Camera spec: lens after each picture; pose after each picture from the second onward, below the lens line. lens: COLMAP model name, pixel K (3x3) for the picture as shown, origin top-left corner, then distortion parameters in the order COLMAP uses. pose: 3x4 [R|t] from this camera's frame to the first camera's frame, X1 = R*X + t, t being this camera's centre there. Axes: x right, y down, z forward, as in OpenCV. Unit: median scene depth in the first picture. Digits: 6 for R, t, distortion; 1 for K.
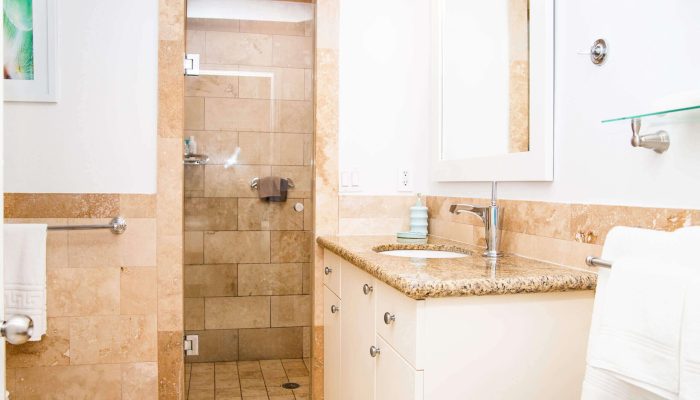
lens RADIAL K [[566.1, 0, 350.0], [0, 566.1, 200.0], [0, 0, 1]] dist [-0.128044, 0.182441]
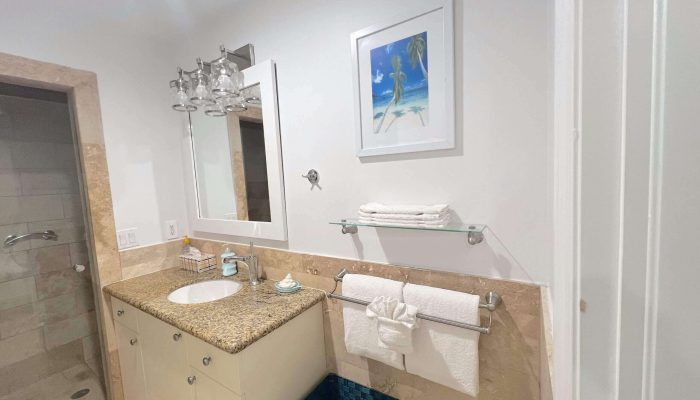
lens RADIAL K [[273.1, 0, 347.7], [0, 273.1, 203.0], [0, 0, 1]] dist [-0.000151, -0.000013]
pose [[0.714938, -0.100652, 0.691905, -0.070874], [0.077584, 0.994893, 0.064561, -0.129104], [-0.694870, 0.007524, 0.719096, 0.135279]]
